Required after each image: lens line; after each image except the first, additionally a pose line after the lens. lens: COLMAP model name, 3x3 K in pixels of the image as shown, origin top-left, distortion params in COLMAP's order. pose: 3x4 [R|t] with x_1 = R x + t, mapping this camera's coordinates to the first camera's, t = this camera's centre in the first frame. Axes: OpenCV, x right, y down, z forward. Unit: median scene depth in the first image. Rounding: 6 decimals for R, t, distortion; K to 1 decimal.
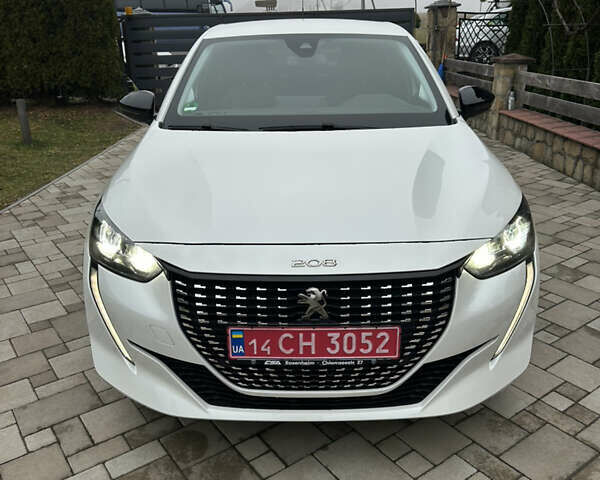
lens RADIAL K [[556.9, 0, 301.8], [0, 556.9, 240.9], [0, 0, 1]] dist [0.137071, -0.268748]
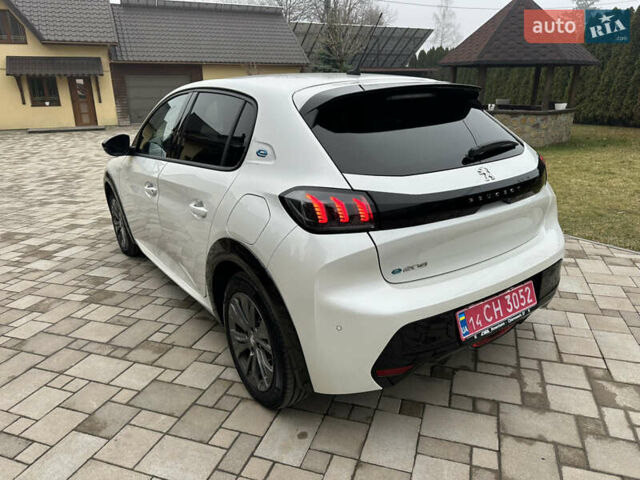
lens RADIAL K [[453.7, 0, 314.8], [0, 453.7, 239.4], [0, 0, 1]] dist [0.002734, -0.004238]
pose [[-0.827772, 0.217456, -0.517209, 0.867536], [-0.150981, 0.801499, 0.578622, -1.270399], [0.540368, 0.557056, -0.630627, 3.406770]]
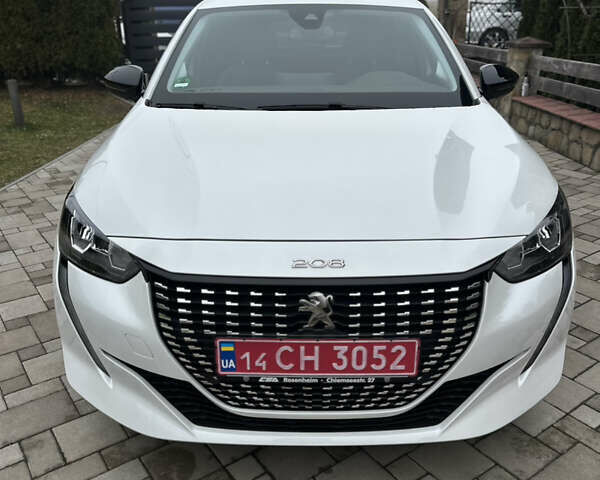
lens RADIAL K [[541.7, 0, 306.4], [0, 541.7, 238.9], [0, 0, 1]] dist [0.160578, -0.233266]
pose [[0.999949, 0.009901, 0.002142, 0.001339], [-0.009940, 0.999773, 0.018855, -0.011985], [-0.001955, -0.018875, 0.999820, 0.161465]]
